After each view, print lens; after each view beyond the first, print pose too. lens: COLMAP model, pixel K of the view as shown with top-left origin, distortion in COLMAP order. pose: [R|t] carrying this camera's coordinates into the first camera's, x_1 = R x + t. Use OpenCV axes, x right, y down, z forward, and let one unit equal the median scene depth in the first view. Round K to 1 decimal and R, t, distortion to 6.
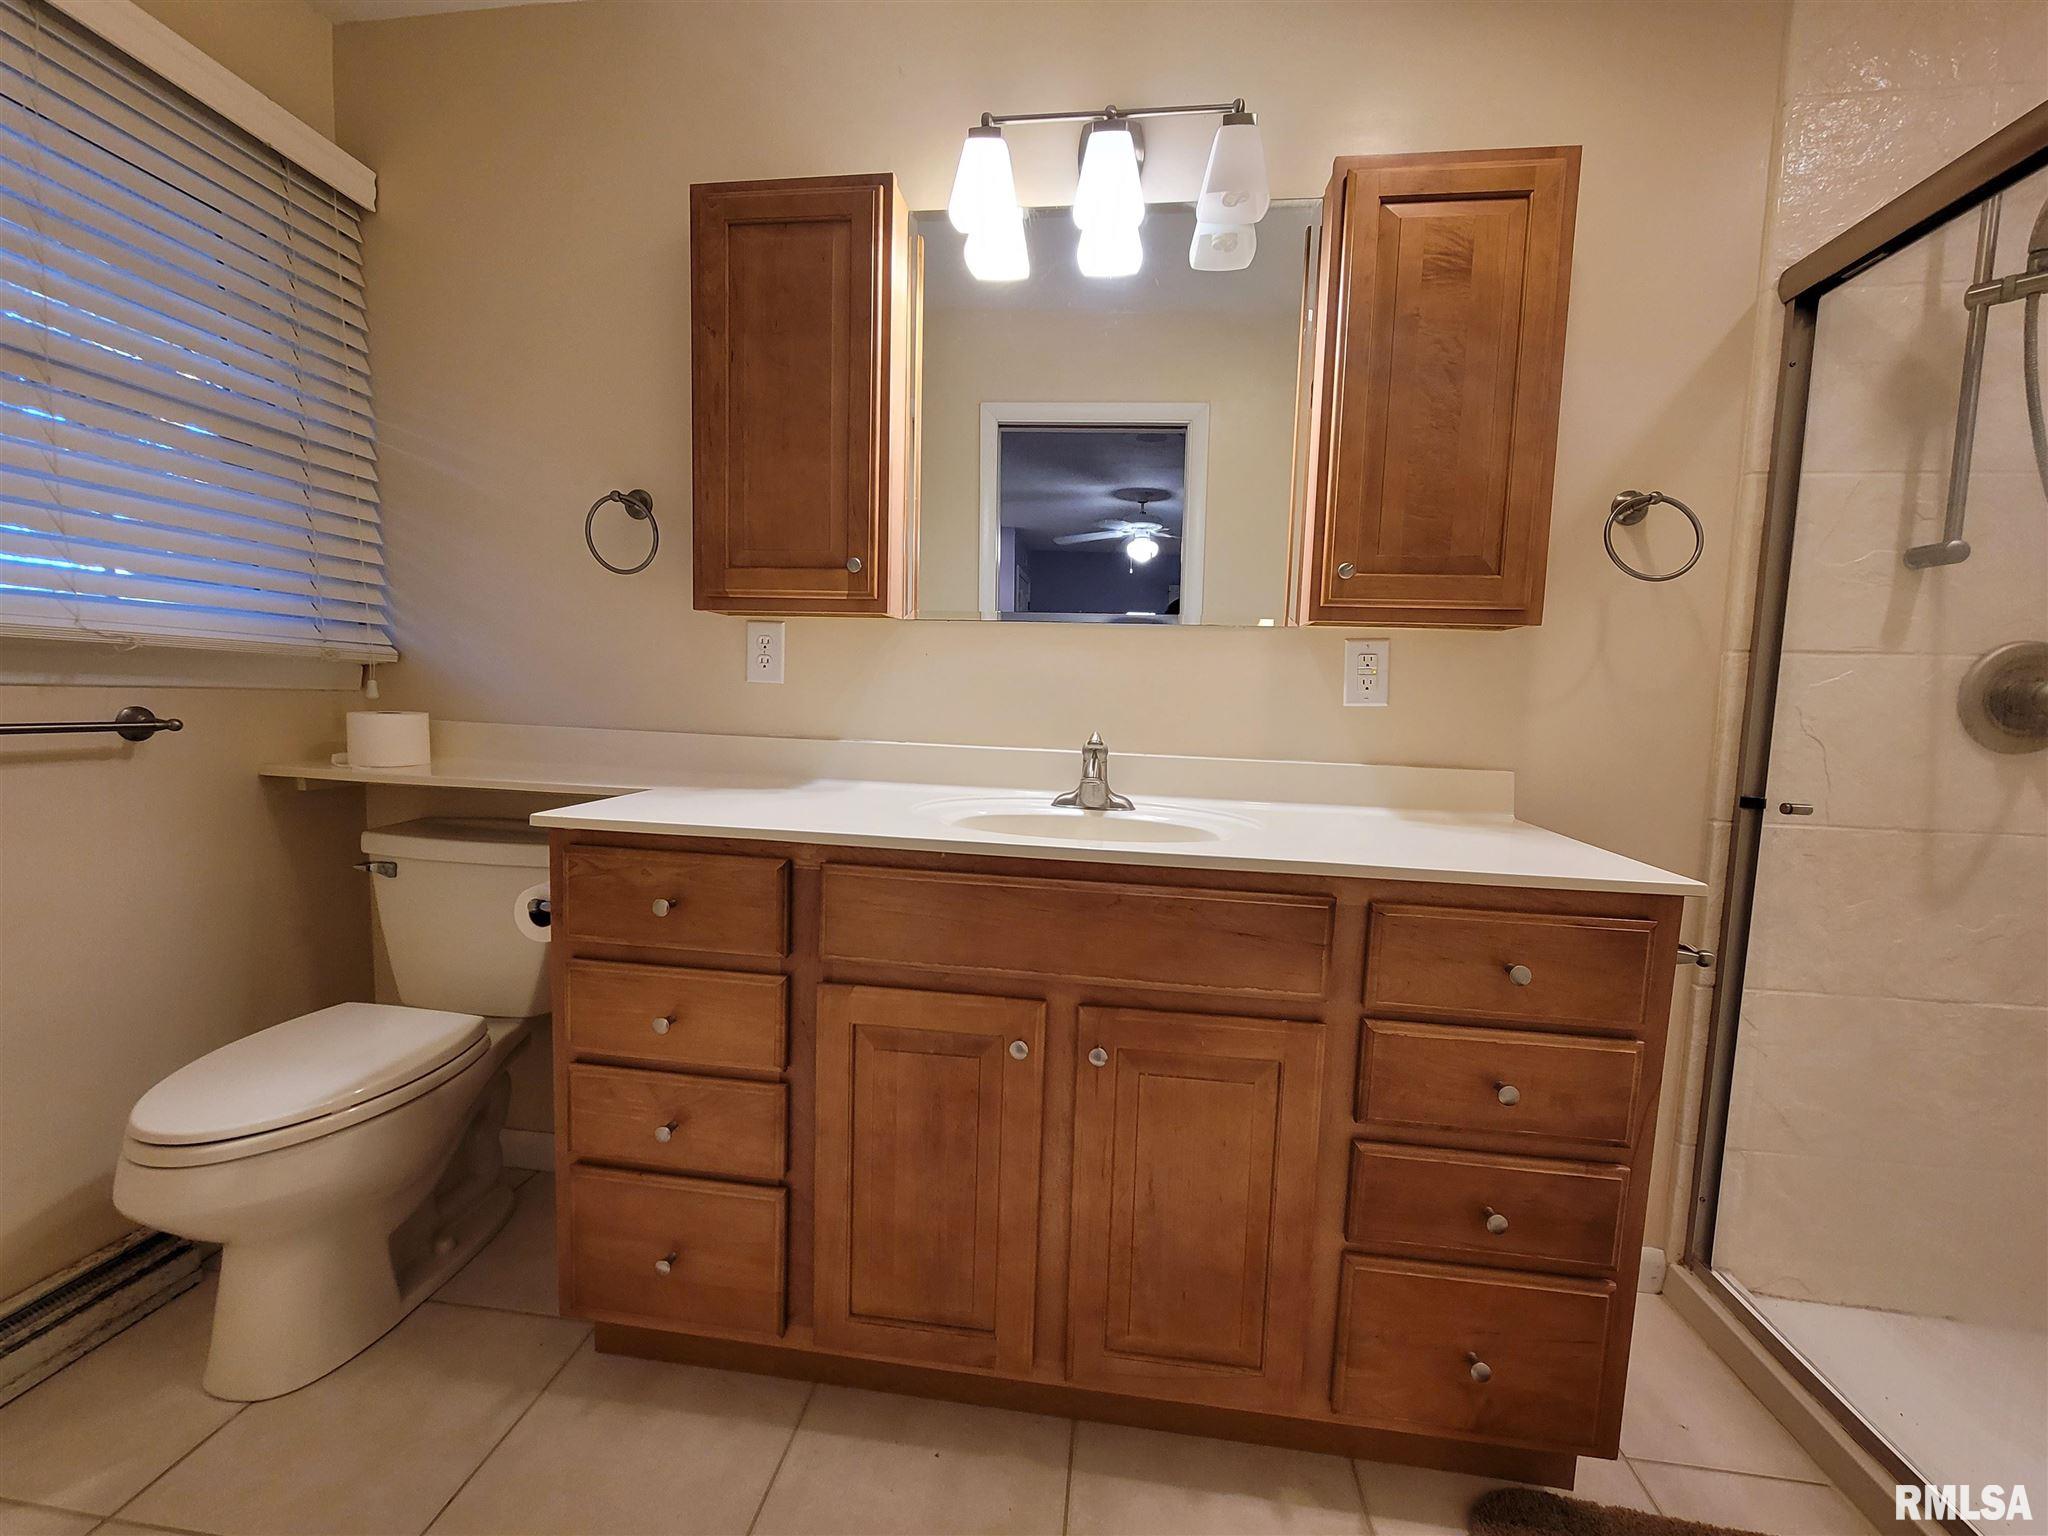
lens RADIAL K [[838.1, 0, 1030.3], [0, 838.1, 769.8], [0, 0, 1]] dist [-0.003839, 0.000561]
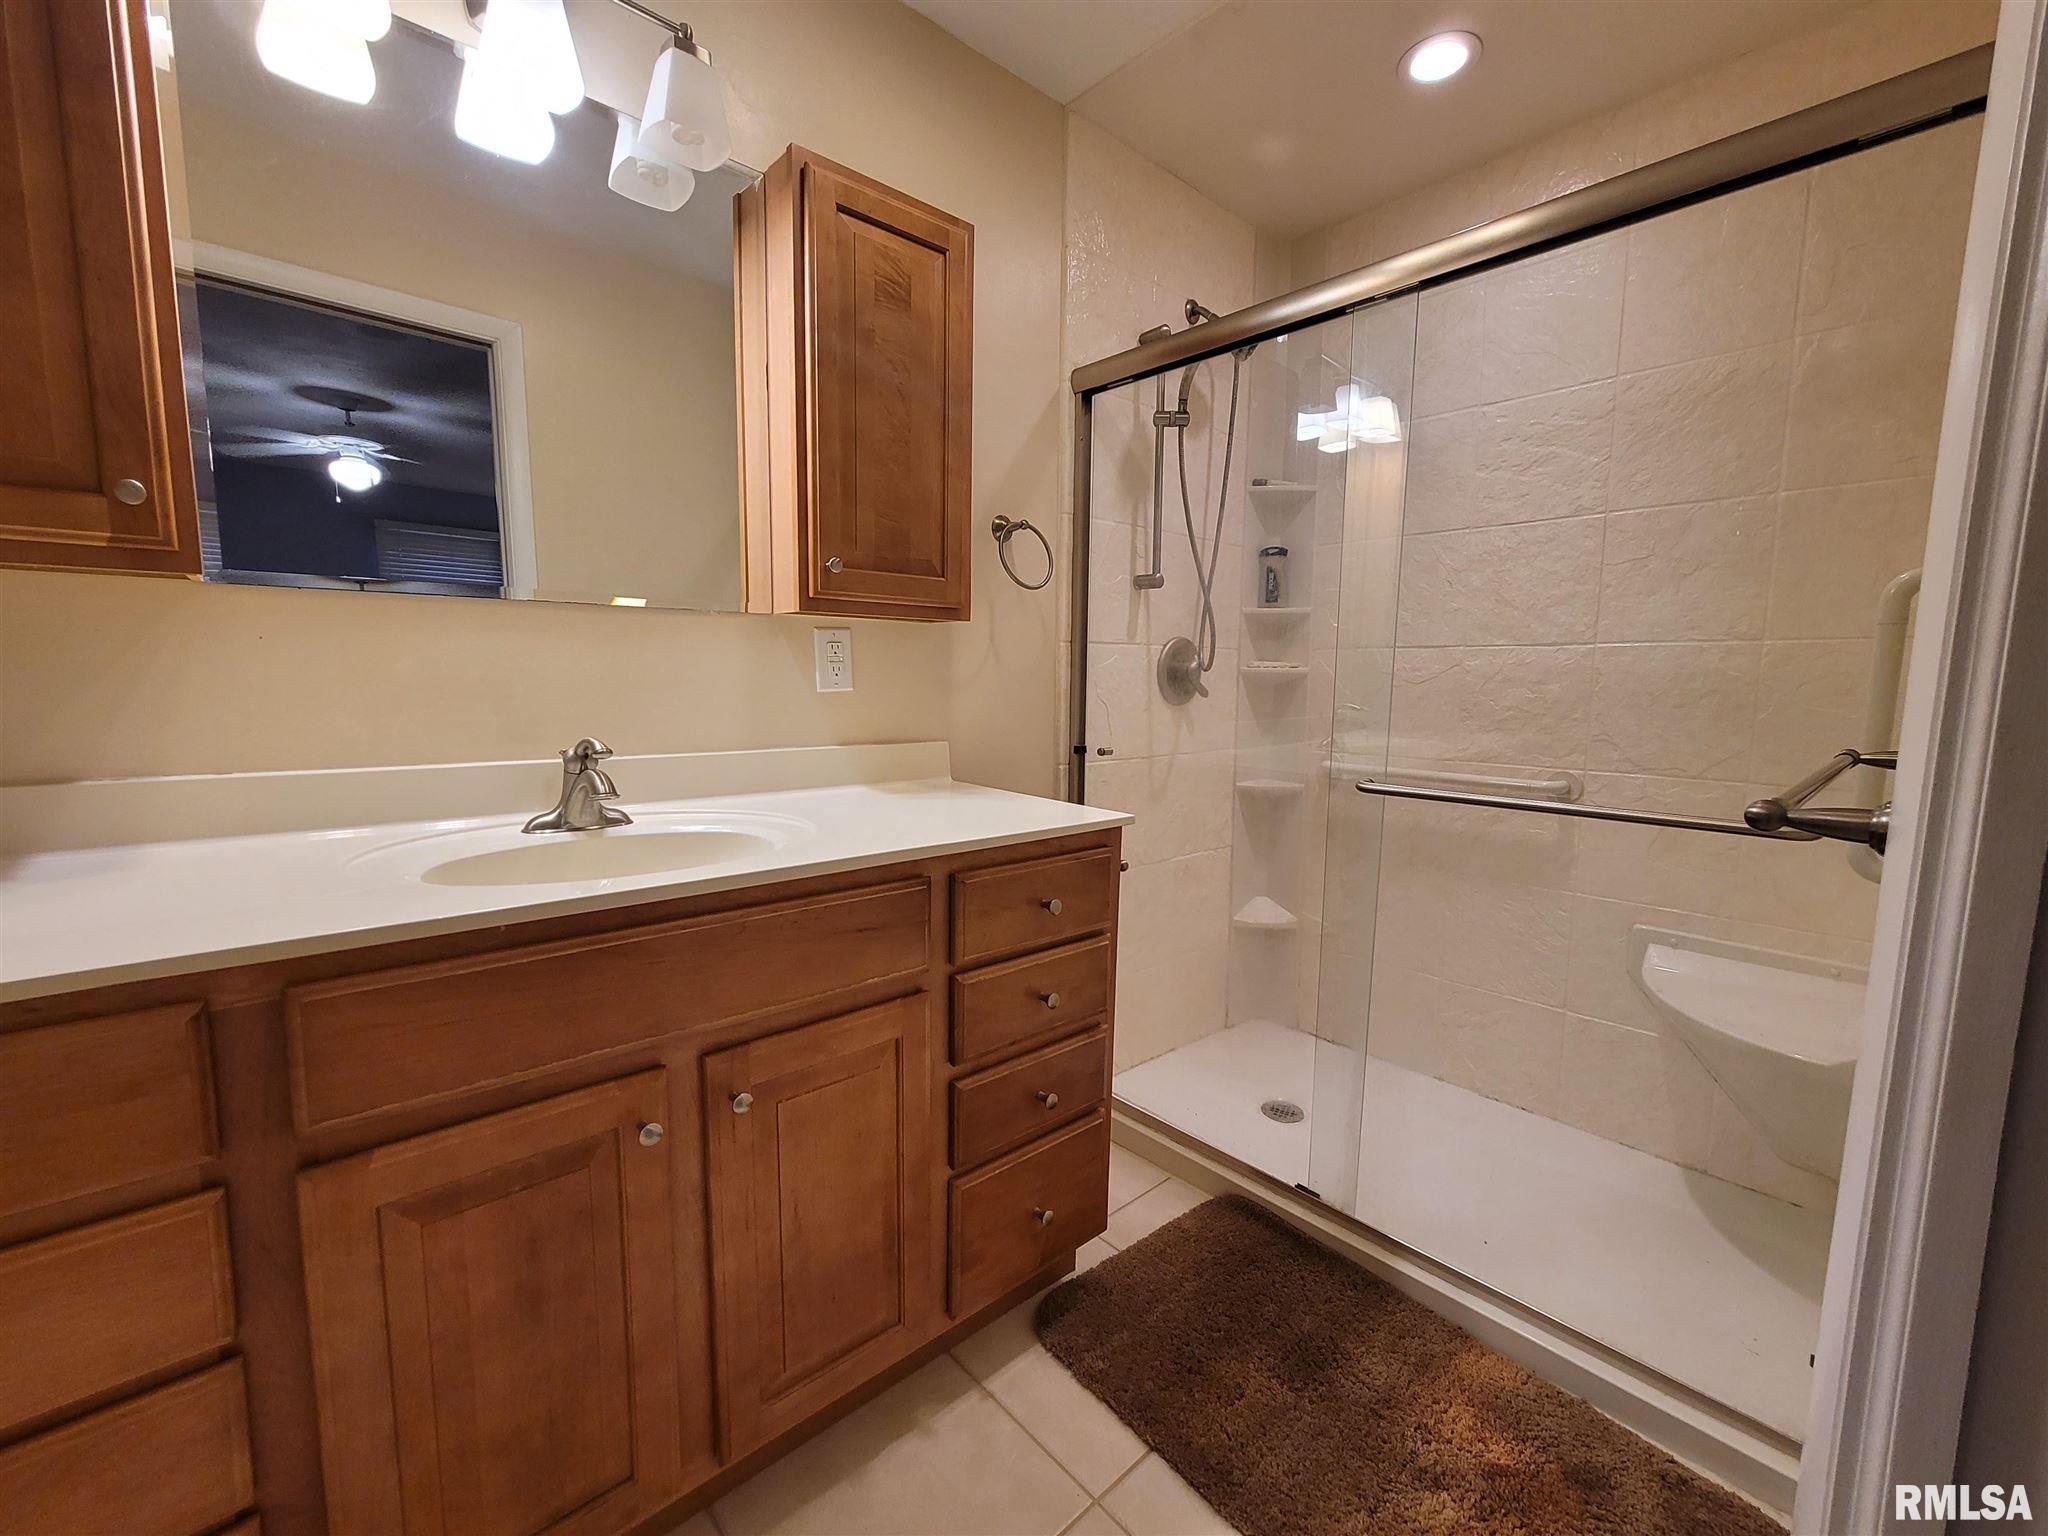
lens RADIAL K [[838.1, 0, 1037.4], [0, 838.1, 769.4], [0, 0, 1]] dist [-0.003839, 0.000561]
pose [[0.651747, -0.109112, 0.750546, -0.277123], [0.072056, 0.994029, 0.081938, -0.053247], [-0.755005, 0.000679, 0.655718, 0.130659]]
